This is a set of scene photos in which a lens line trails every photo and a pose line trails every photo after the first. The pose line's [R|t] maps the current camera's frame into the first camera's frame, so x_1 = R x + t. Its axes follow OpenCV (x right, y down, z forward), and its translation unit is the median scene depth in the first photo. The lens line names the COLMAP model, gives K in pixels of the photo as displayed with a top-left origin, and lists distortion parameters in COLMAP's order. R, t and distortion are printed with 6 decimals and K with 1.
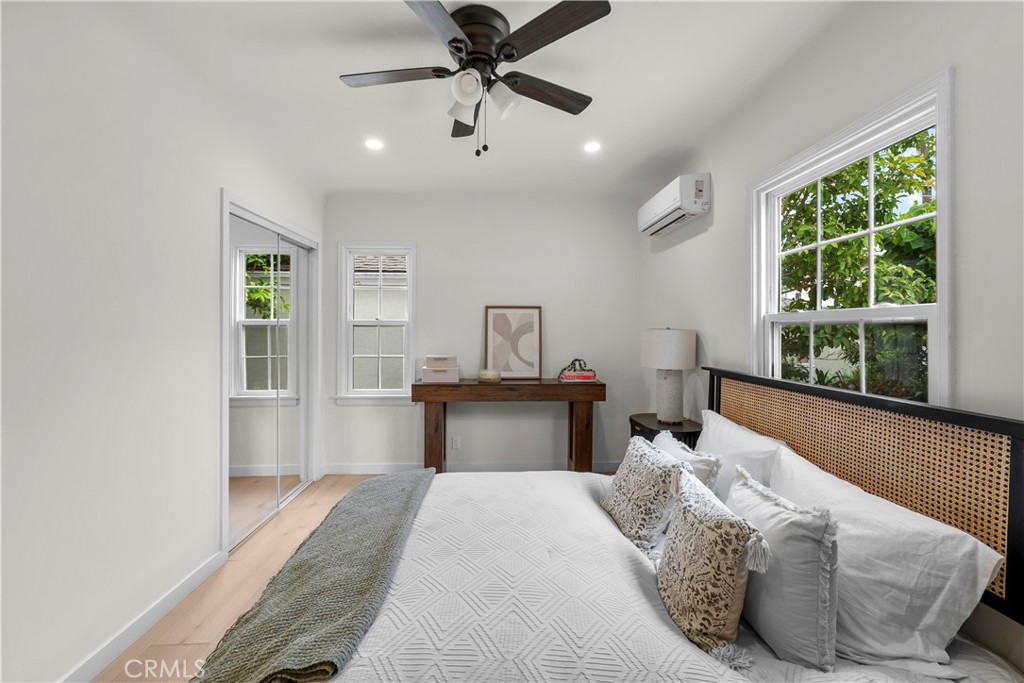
lens RADIAL K [[412.2, 0, 537.1], [0, 412.2, 325.7], [0, 0, 1]] dist [-0.000600, -0.000494]
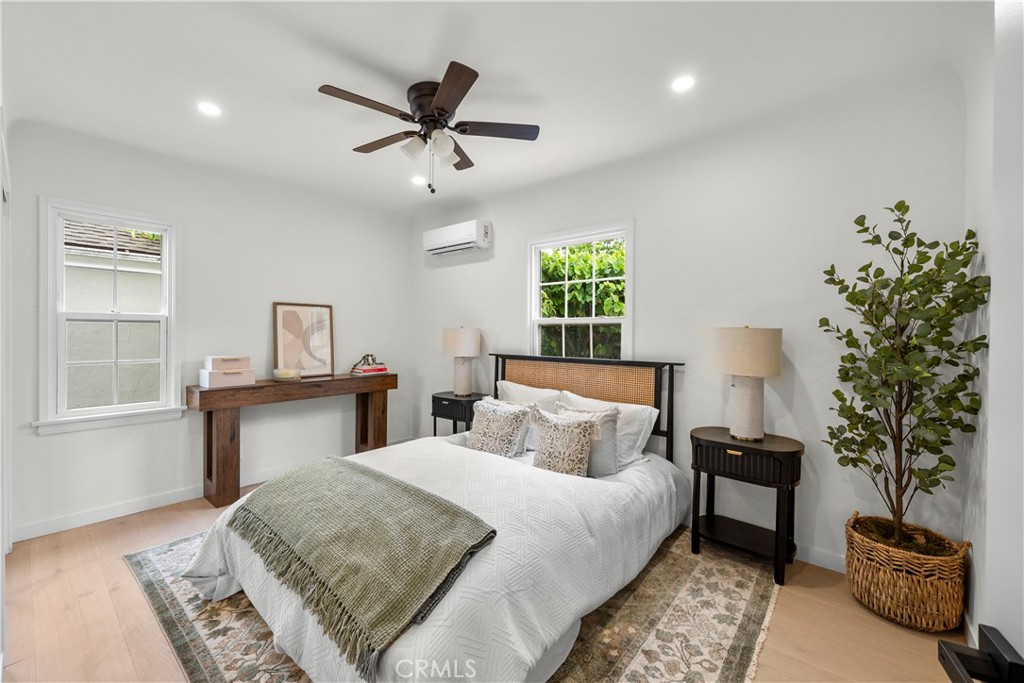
lens RADIAL K [[412.2, 0, 507.6], [0, 412.2, 330.8], [0, 0, 1]] dist [-0.000600, -0.000494]
pose [[0.678535, 0.003311, 0.734561, -0.490768], [-0.008739, 0.999955, 0.003565, 0.010400], [-0.734516, -0.008838, 0.678534, -0.036088]]
